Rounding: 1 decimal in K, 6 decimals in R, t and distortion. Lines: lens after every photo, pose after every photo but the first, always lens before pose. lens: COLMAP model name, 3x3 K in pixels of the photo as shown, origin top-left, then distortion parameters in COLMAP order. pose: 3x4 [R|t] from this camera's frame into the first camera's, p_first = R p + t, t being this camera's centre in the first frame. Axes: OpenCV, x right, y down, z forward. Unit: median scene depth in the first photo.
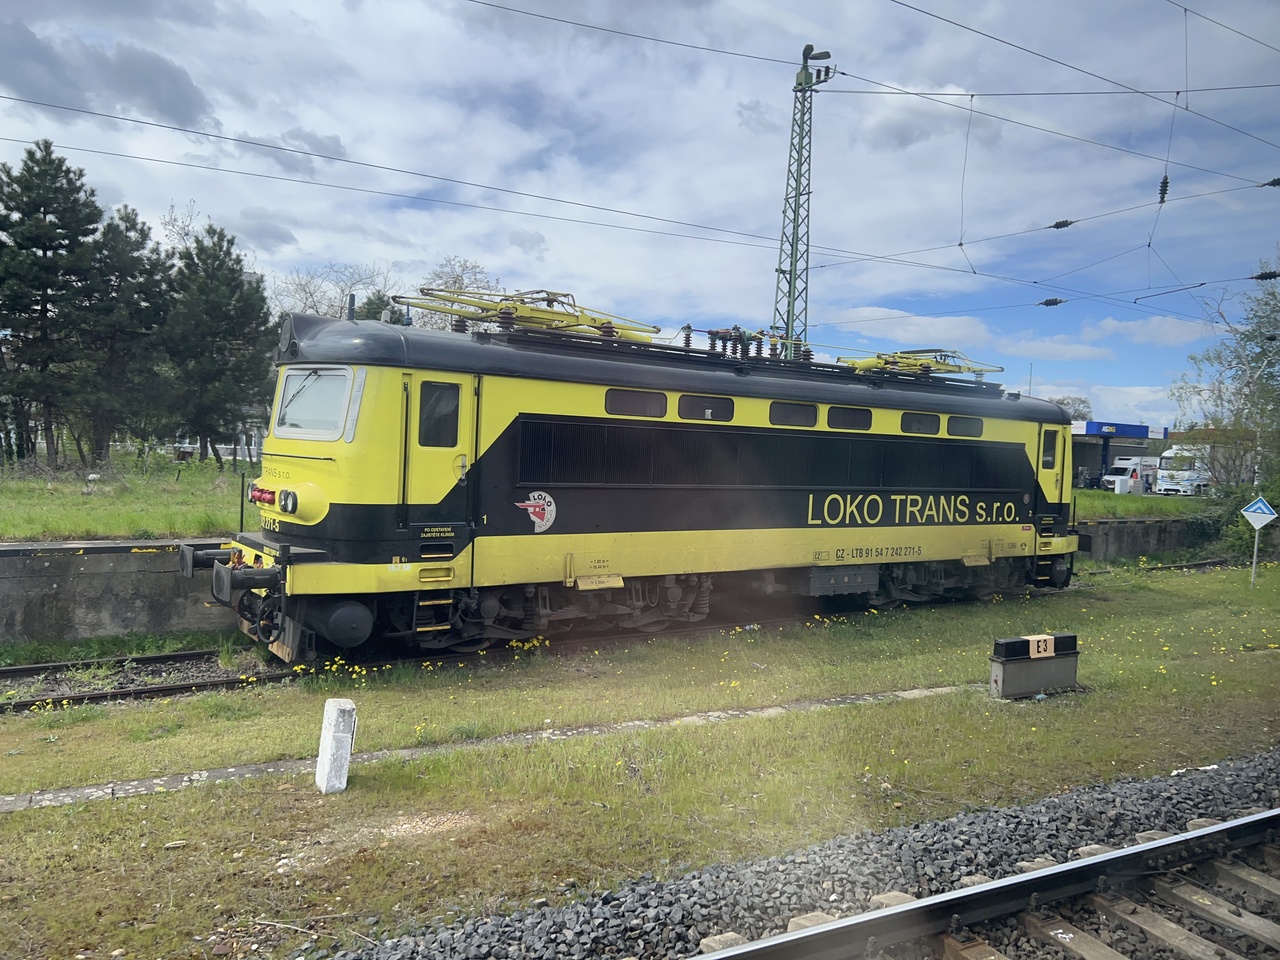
lens RADIAL K [[961.3, 0, 639.2], [0, 961.3, 478.9], [0, 0, 1]] dist [0.056996, -0.063448]
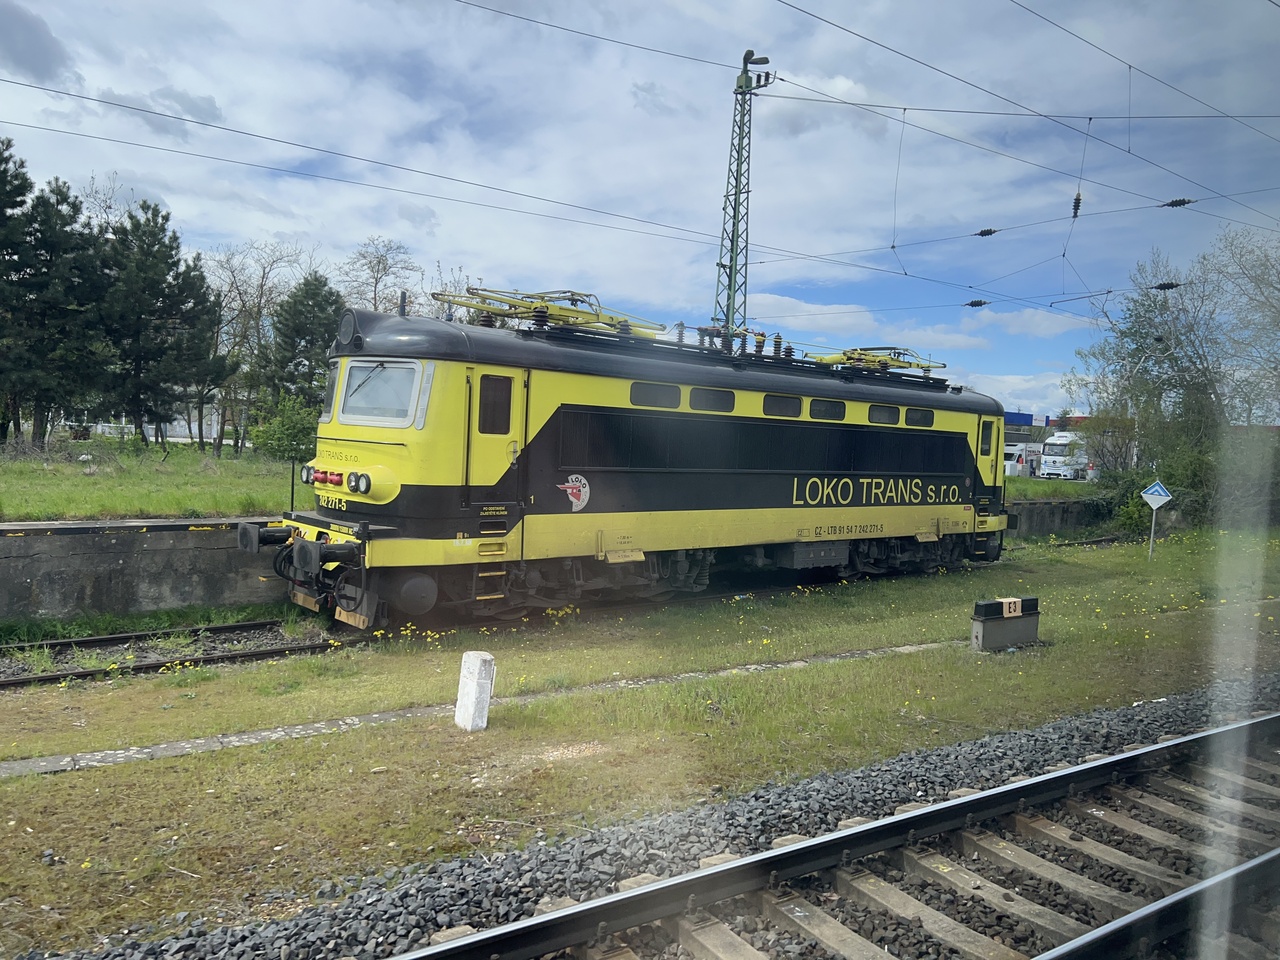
lens RADIAL K [[962.1, 0, 640.0], [0, 962.1, 480.0], [0, 0, 1]] dist [0.058174, -0.067102]
pose [[0.993854, 0.003279, 0.110651, -0.148358], [-0.005458, 0.999797, 0.019397, -0.002308], [-0.110565, -0.019882, 0.993670, -0.106595]]
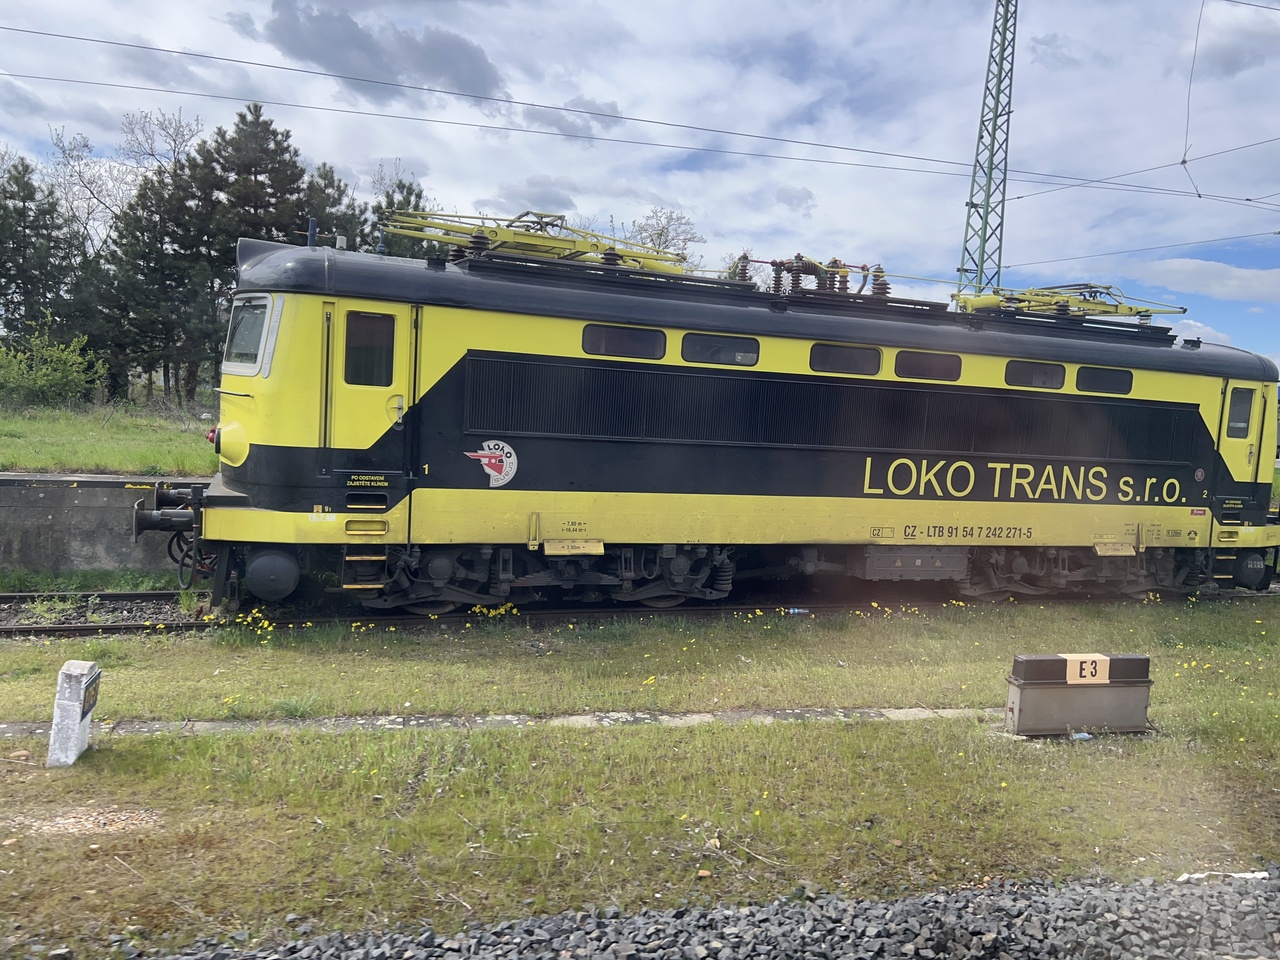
lens RADIAL K [[959.3, 0, 639.6], [0, 959.3, 475.6], [0, 0, 1]] dist [0.046997, -0.049074]
pose [[0.964557, 0.042584, -0.260417, 0.242967], [-0.032576, 0.998560, 0.042628, 0.003461], [0.261858, -0.032634, 0.964555, 0.178469]]
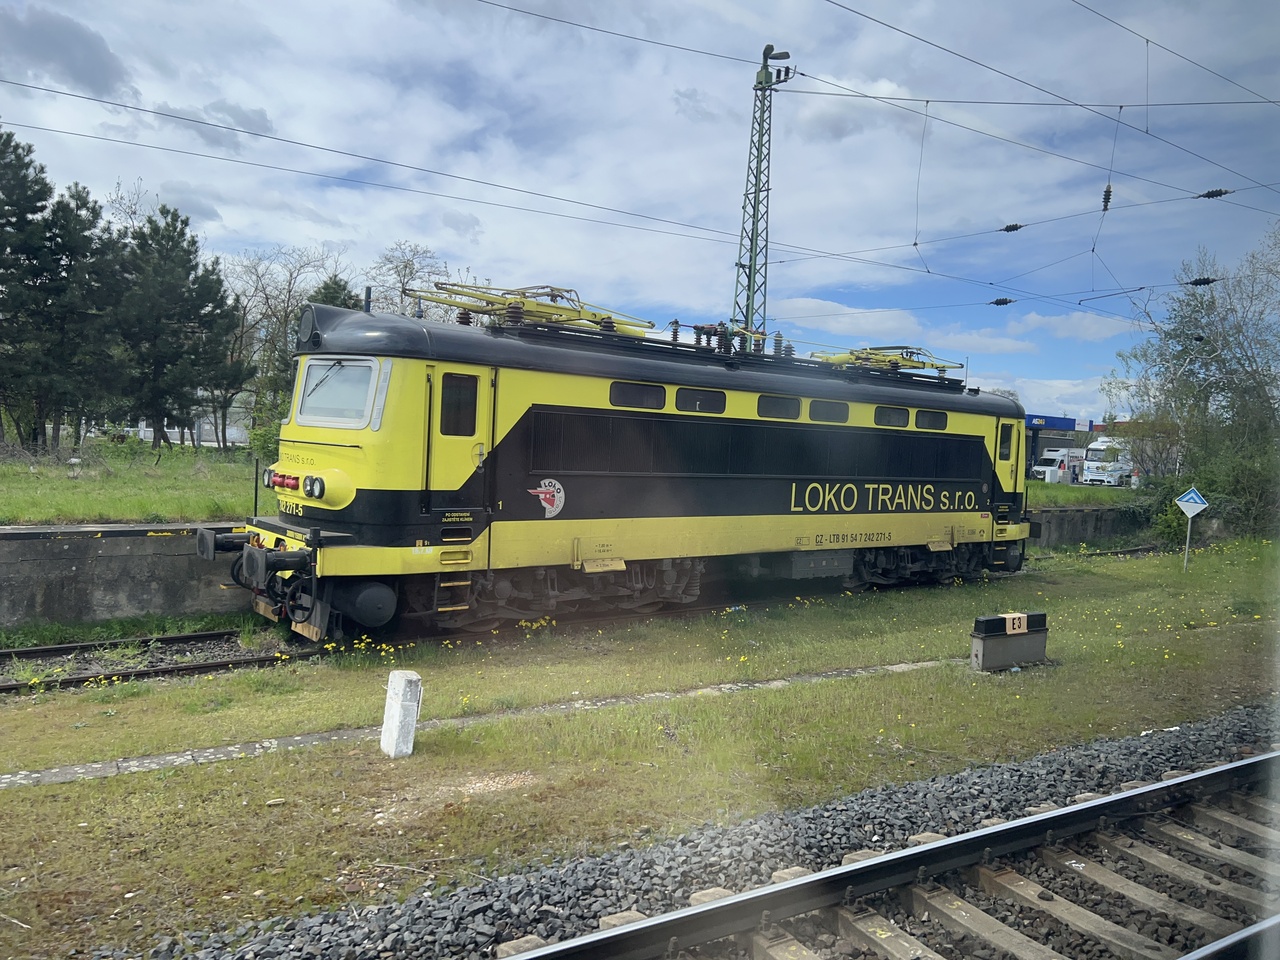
lens RADIAL K [[961.3, 0, 639.2], [0, 961.3, 478.9], [0, 0, 1]] dist [0.056996, -0.063448]
pose [[0.997695, 0.006423, 0.067550, -0.074741], [-0.007324, 0.999887, 0.013108, -0.001202], [-0.067458, -0.013573, 0.997630, -0.052373]]
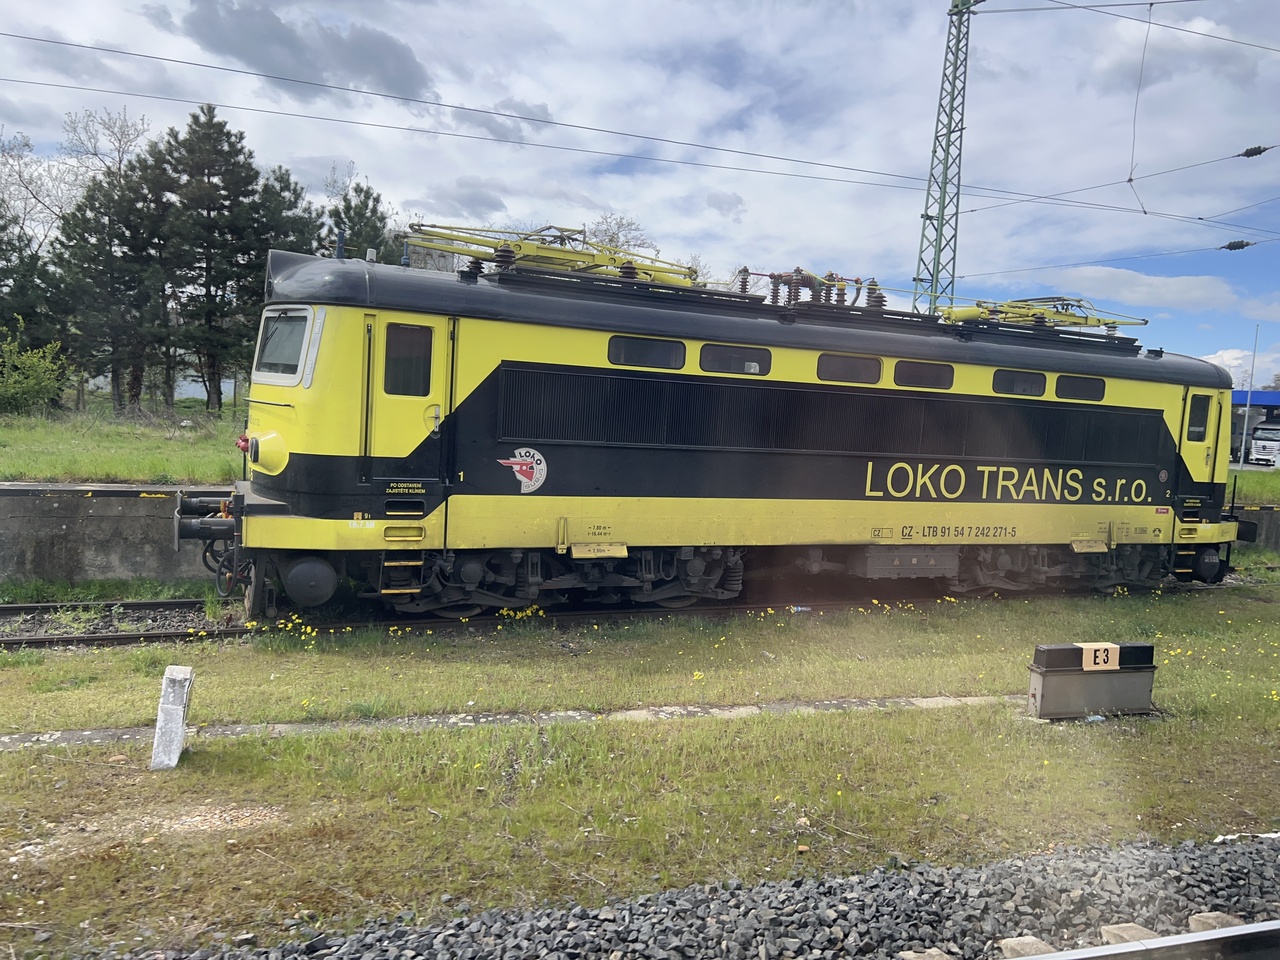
lens RADIAL K [[959.8, 0, 639.9], [0, 959.8, 475.7], [0, 0, 1]] dist [0.052642, -0.058528]
pose [[0.980498, 0.034780, -0.193430, 0.170193], [-0.028093, 0.998913, 0.037209, 0.002492], [0.194513, -0.031049, 0.980408, 0.124699]]
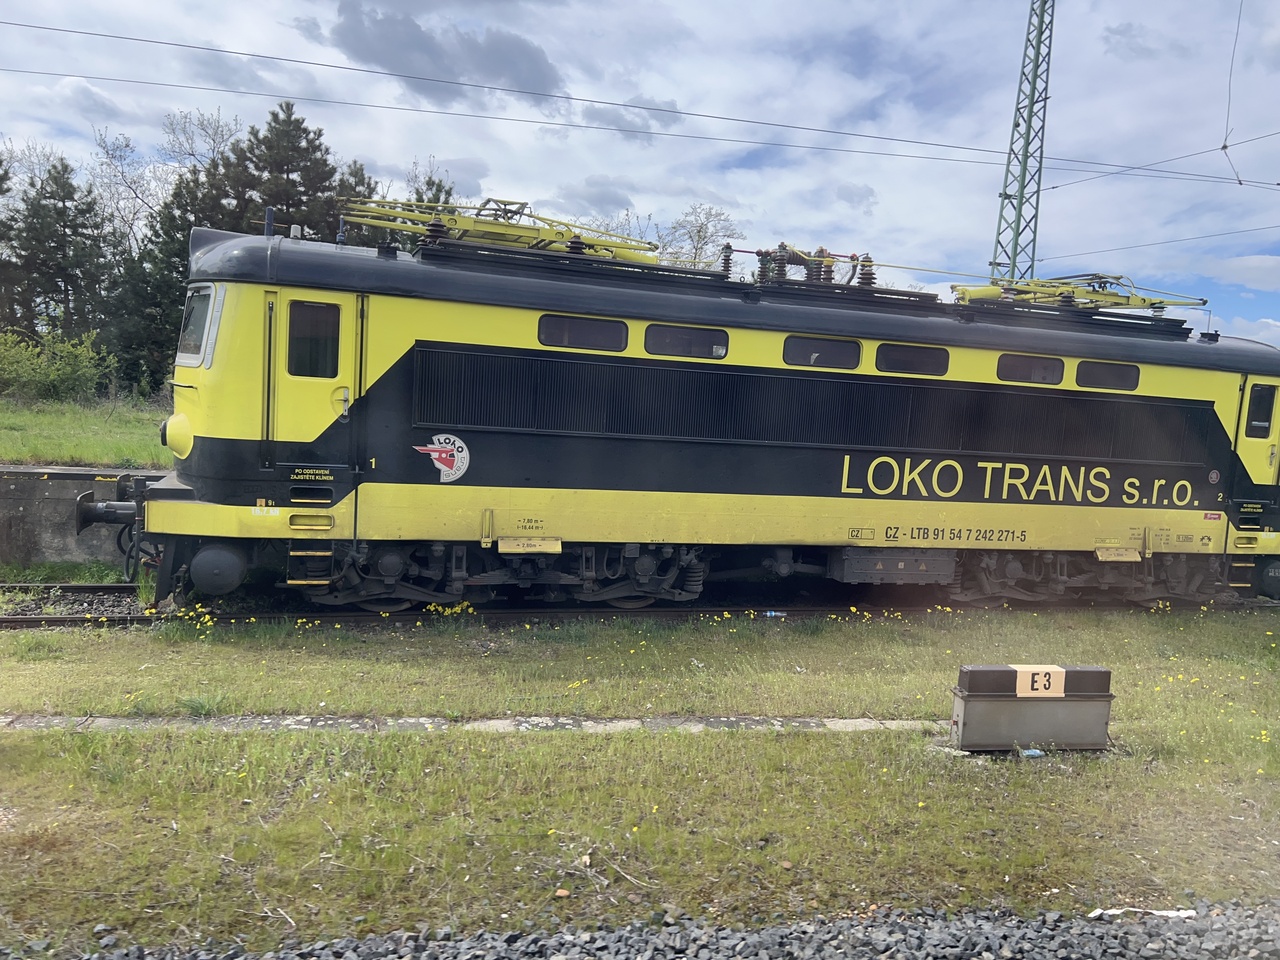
lens RADIAL K [[958.2, 0, 641.0], [0, 958.2, 486.5], [0, 0, 1]] dist [0.045847, -0.045978]
pose [[0.947893, 0.054065, -0.313968, 0.317560], [-0.038310, 0.997688, 0.056137, 0.004771], [0.316277, -0.041184, 0.947772, 0.233311]]
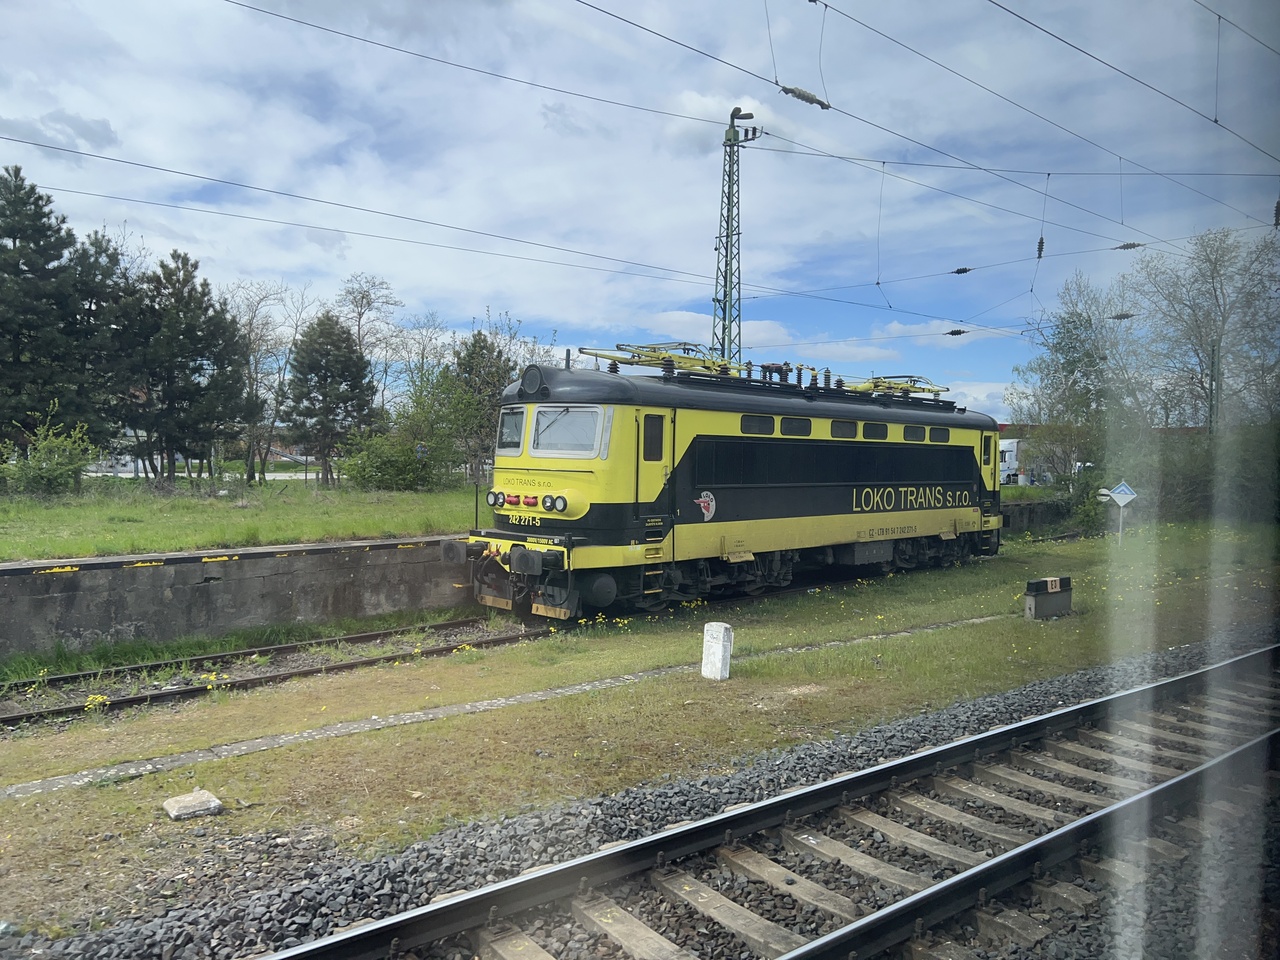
lens RADIAL K [[962.3, 0, 633.0], [0, 962.3, 482.0], [0, 0, 1]] dist [0.060845, -0.069161]
pose [[0.982822, -0.028203, 0.182388, -0.441239], [0.028055, 0.999601, 0.003393, -0.007792], [-0.182411, 0.001782, 0.983221, -0.319414]]
